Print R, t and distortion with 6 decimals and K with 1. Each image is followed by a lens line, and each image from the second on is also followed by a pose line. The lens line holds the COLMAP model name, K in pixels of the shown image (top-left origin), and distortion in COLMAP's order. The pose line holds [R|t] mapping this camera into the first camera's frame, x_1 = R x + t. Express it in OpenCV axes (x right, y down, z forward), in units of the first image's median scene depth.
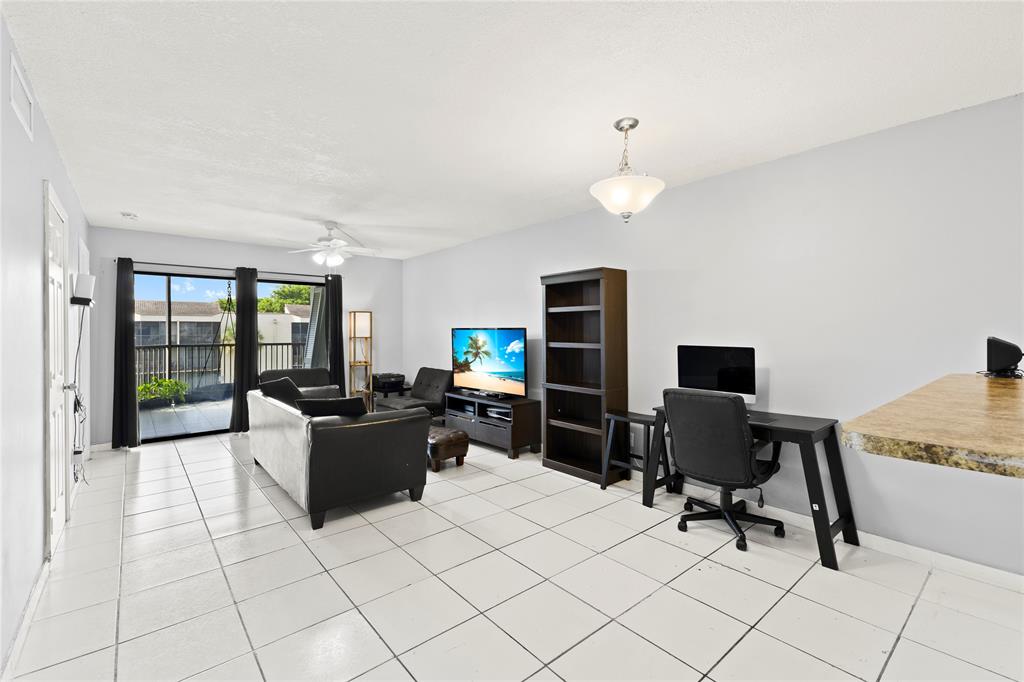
lens RADIAL K [[449.2, 0, 511.1], [0, 449.2, 334.9], [0, 0, 1]] dist [-0.000270, -0.000094]
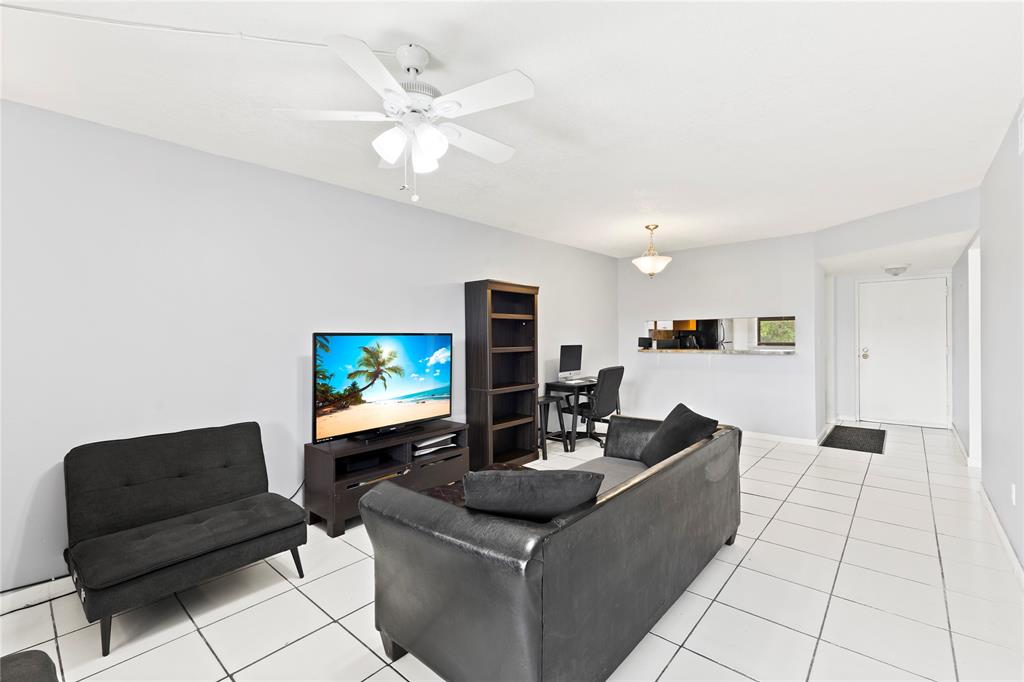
lens RADIAL K [[449.2, 0, 512.0], [0, 449.2, 337.2], [0, 0, 1]] dist [-0.000270, -0.000094]
pose [[-0.145480, -0.000628, 0.989361, -0.750711], [0.011491, 0.999931, 0.002324, -0.008320], [-0.989295, 0.011707, -0.145462, 0.921594]]
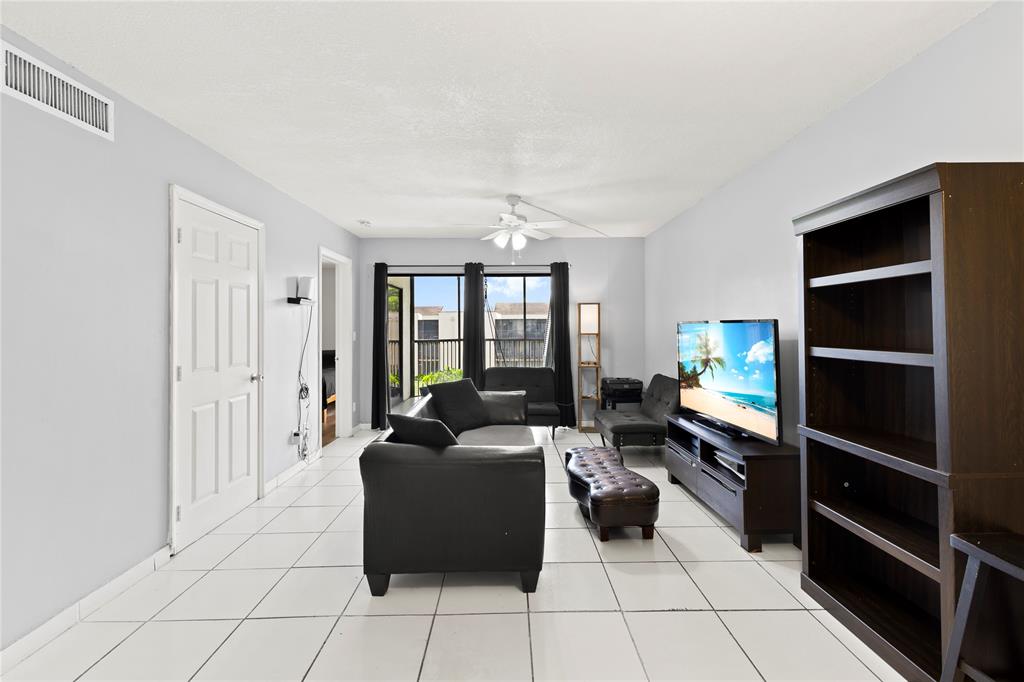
lens RADIAL K [[449.2, 0, 513.1], [0, 449.2, 327.1], [0, 0, 1]] dist [-0.000270, -0.000094]
pose [[0.768982, -0.002904, -0.639264, 0.124355], [-0.001388, 0.999980, -0.006212, -0.002069], [0.639269, 0.005664, 0.768963, 0.334455]]
